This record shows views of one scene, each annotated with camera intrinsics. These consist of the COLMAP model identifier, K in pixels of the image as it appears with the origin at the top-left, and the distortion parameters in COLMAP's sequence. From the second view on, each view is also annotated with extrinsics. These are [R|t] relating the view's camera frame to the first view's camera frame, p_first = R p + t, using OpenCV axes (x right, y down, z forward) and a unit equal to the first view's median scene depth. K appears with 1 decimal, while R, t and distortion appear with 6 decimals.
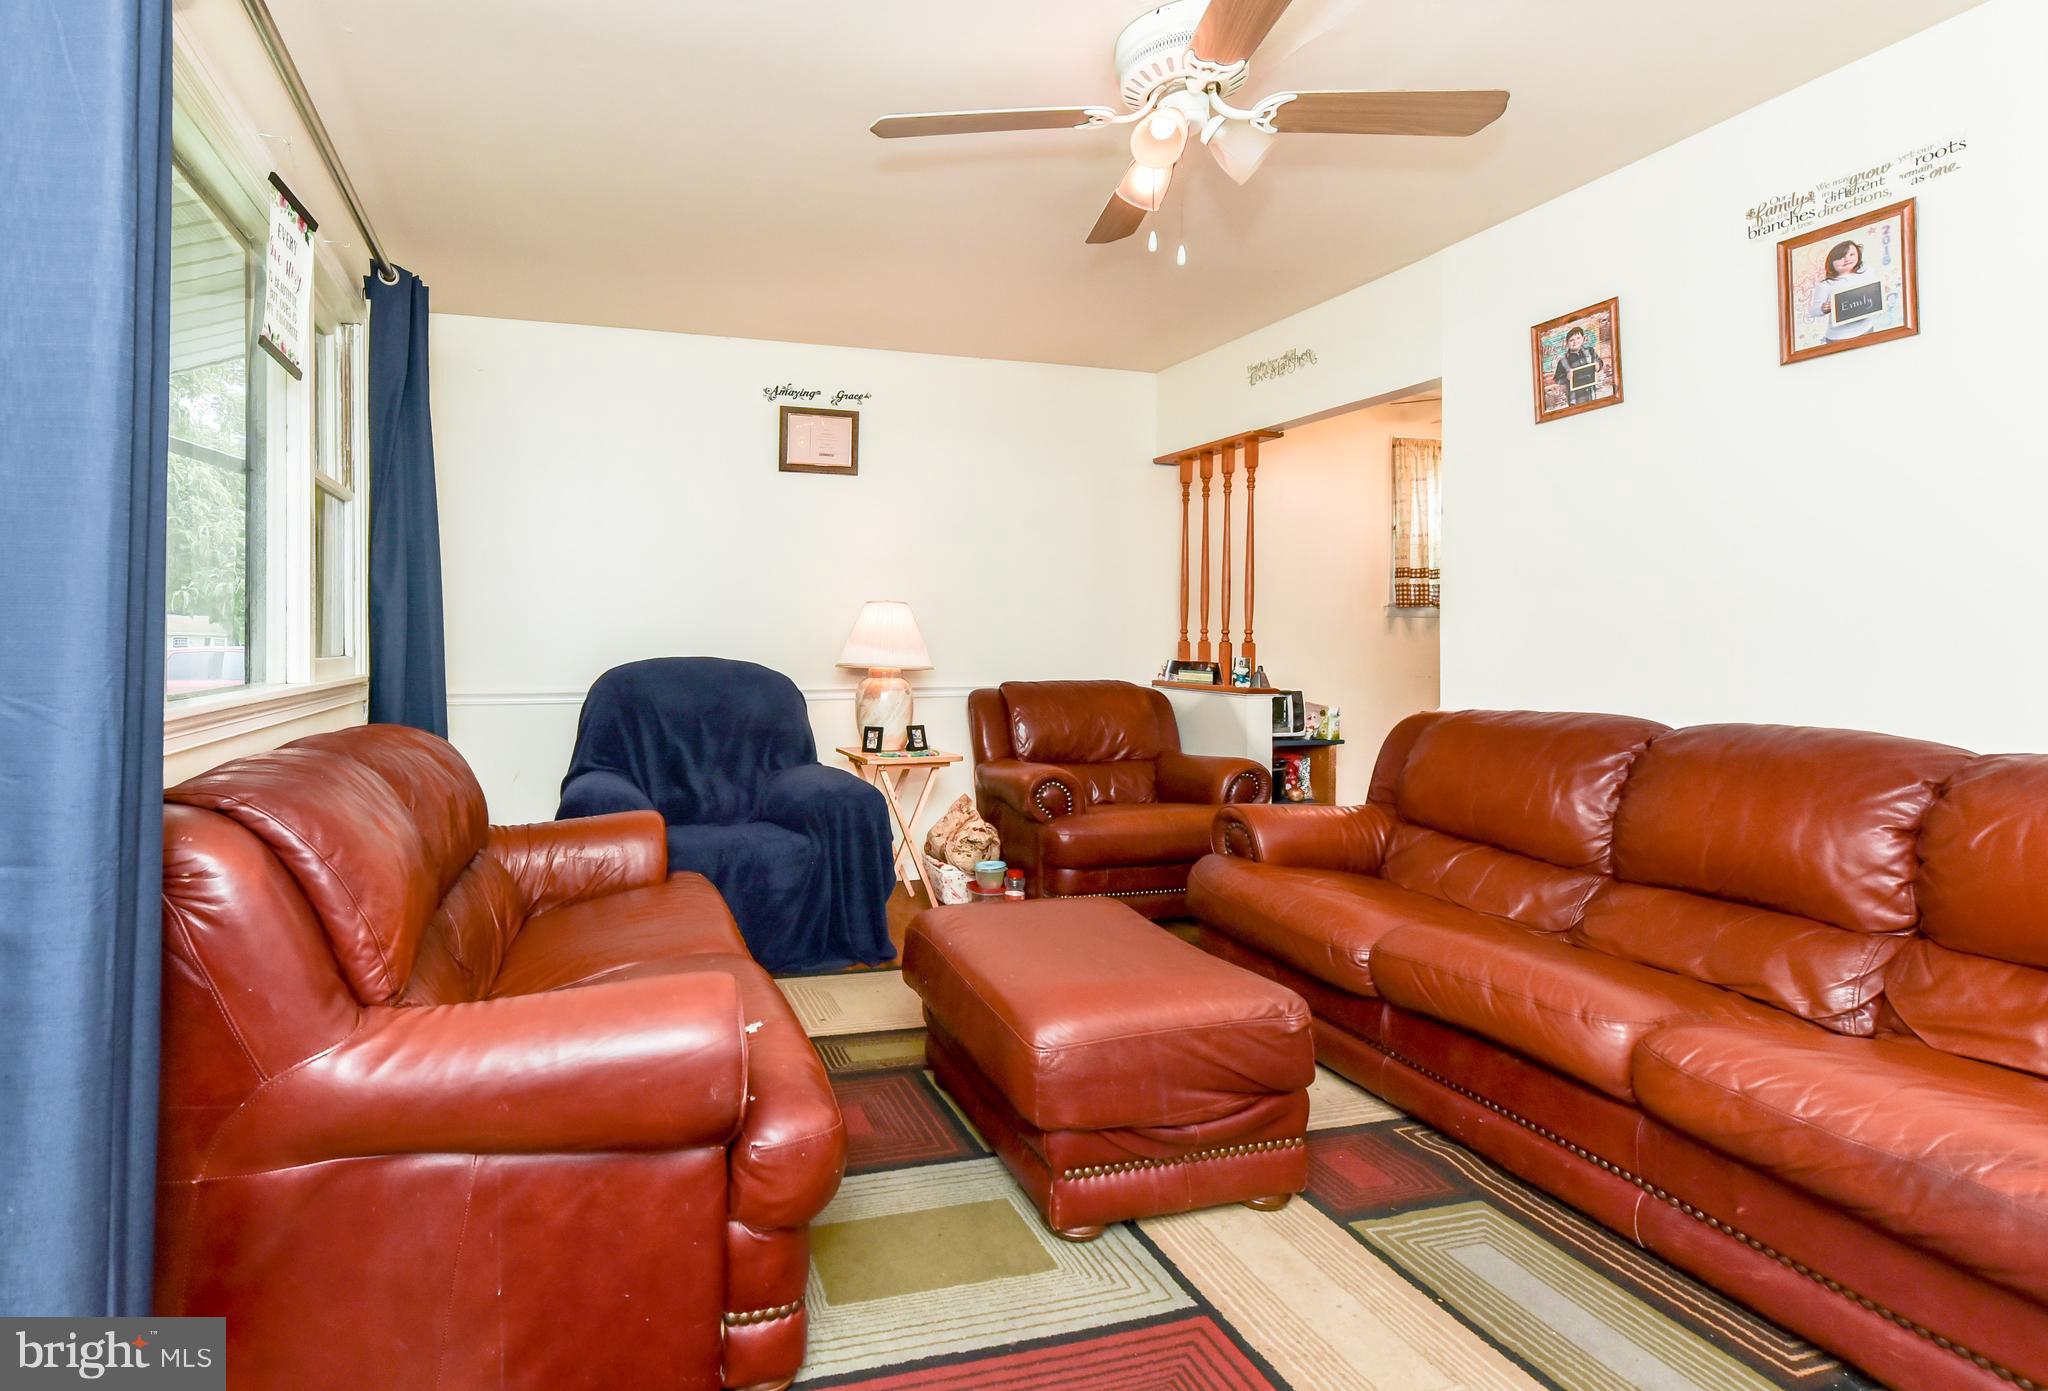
lens RADIAL K [[987.8, 0, 796.8], [0, 987.8, 642.5], [0, 0, 1]] dist [0.000263, 0.000252]
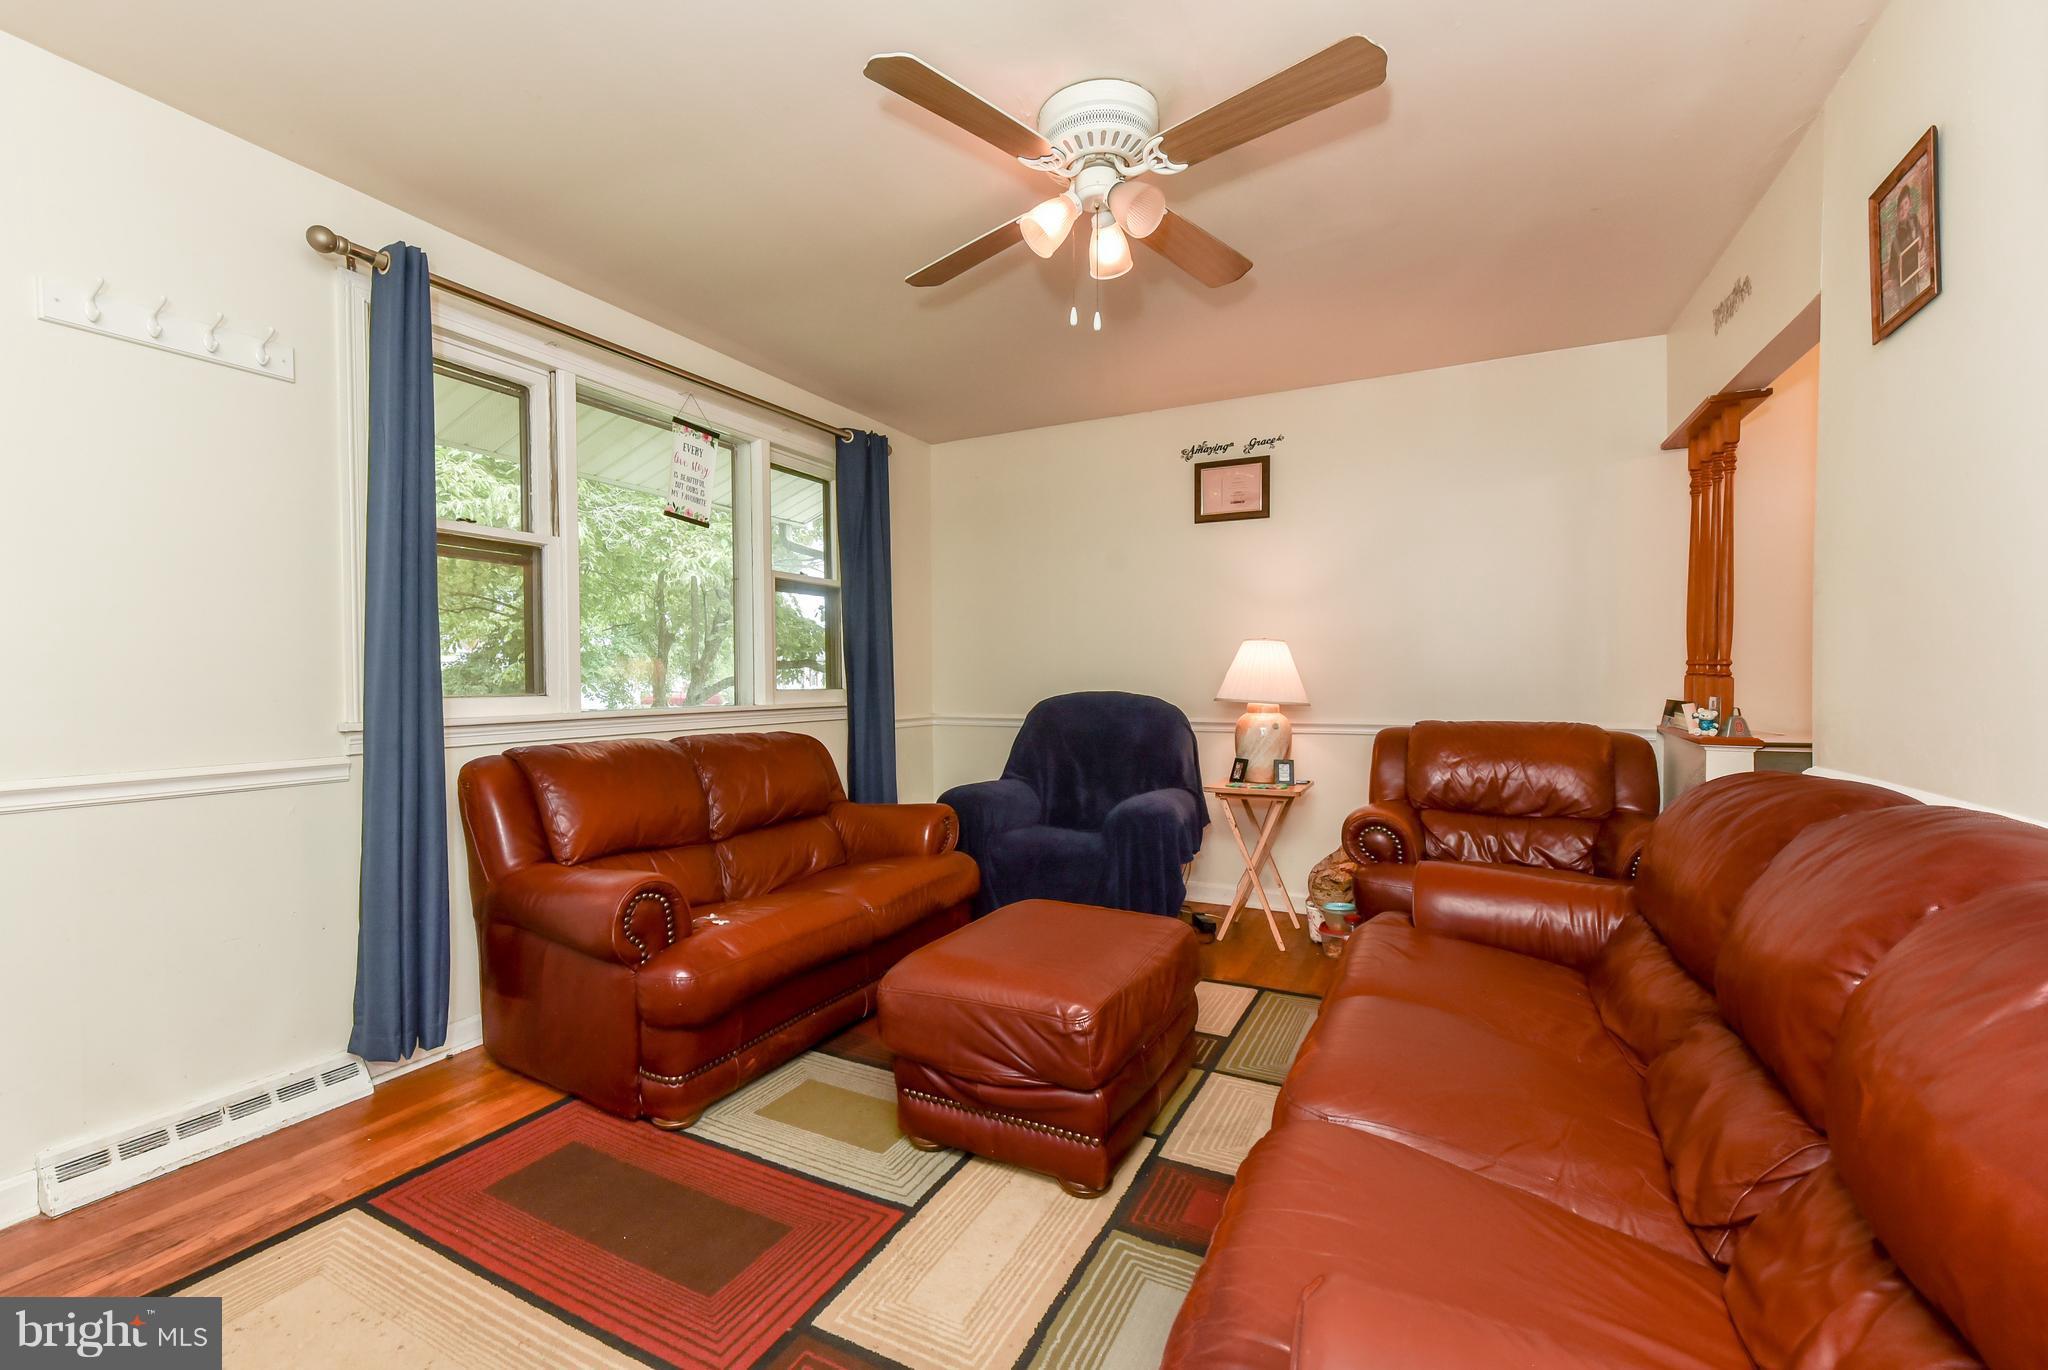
lens RADIAL K [[882.5, 0, 915.5], [0, 882.5, 685.6], [0, 0, 1]] dist [0.011074, 0.000054]
pose [[0.716366, 0.001962, -0.697722, 0.733485], [0.001969, 0.999986, 0.004834, 0.003422], [0.697722, -0.004836, 0.716353, 0.125923]]
